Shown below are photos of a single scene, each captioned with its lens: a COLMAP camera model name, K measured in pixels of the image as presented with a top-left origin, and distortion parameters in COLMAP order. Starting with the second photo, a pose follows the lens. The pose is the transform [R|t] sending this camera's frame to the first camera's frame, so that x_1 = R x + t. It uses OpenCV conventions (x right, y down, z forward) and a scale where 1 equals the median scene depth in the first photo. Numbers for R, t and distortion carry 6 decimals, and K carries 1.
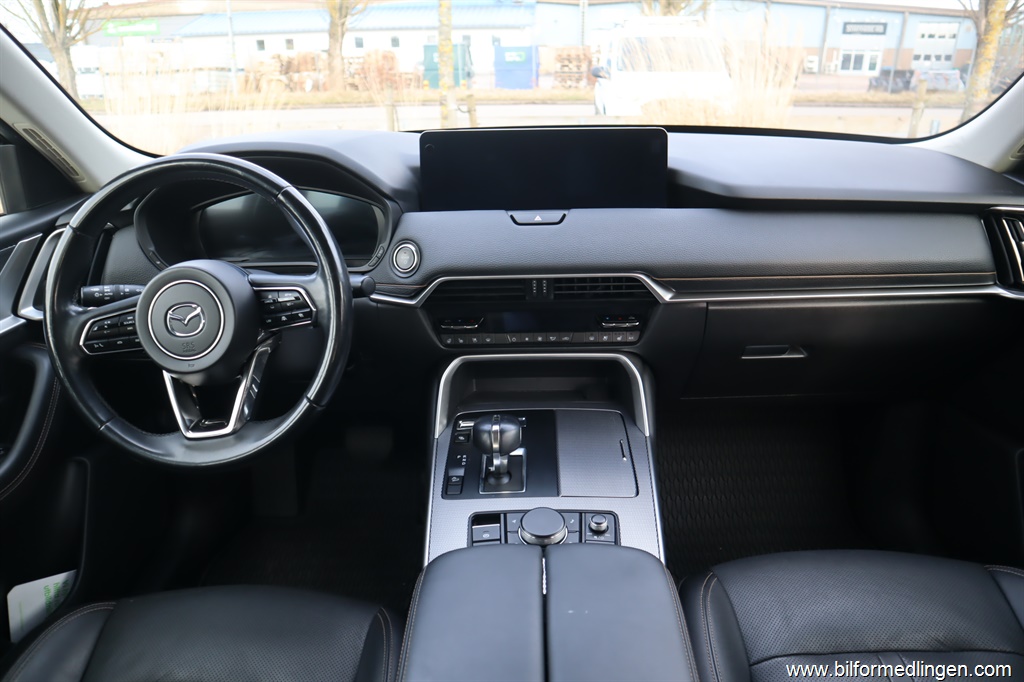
lens RADIAL K [[687.2, 0, 523.8], [0, 687.2, 354.6], [0, 0, 1]] dist [-0.082506, 0.042371]
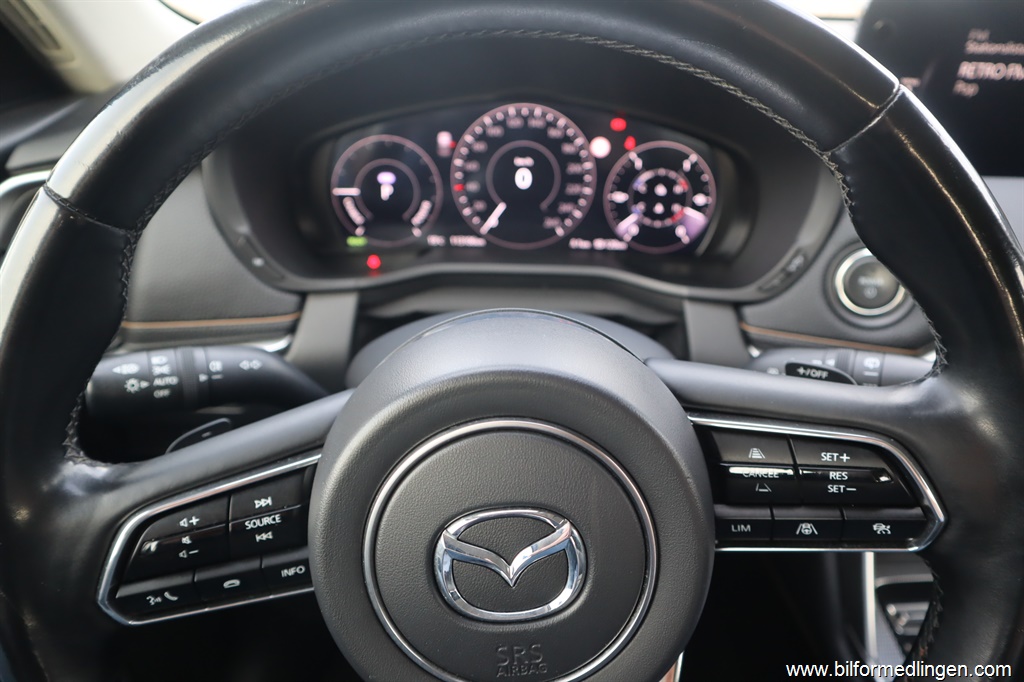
lens RADIAL K [[687.2, 0, 523.8], [0, 687.2, 354.6], [0, 0, 1]] dist [-0.082506, 0.042371]
pose [[0.999301, 0.025669, 0.027183, -0.483198], [-0.027944, 0.995824, 0.086917, -0.150809], [-0.024838, -0.087615, 0.995845, 0.705745]]
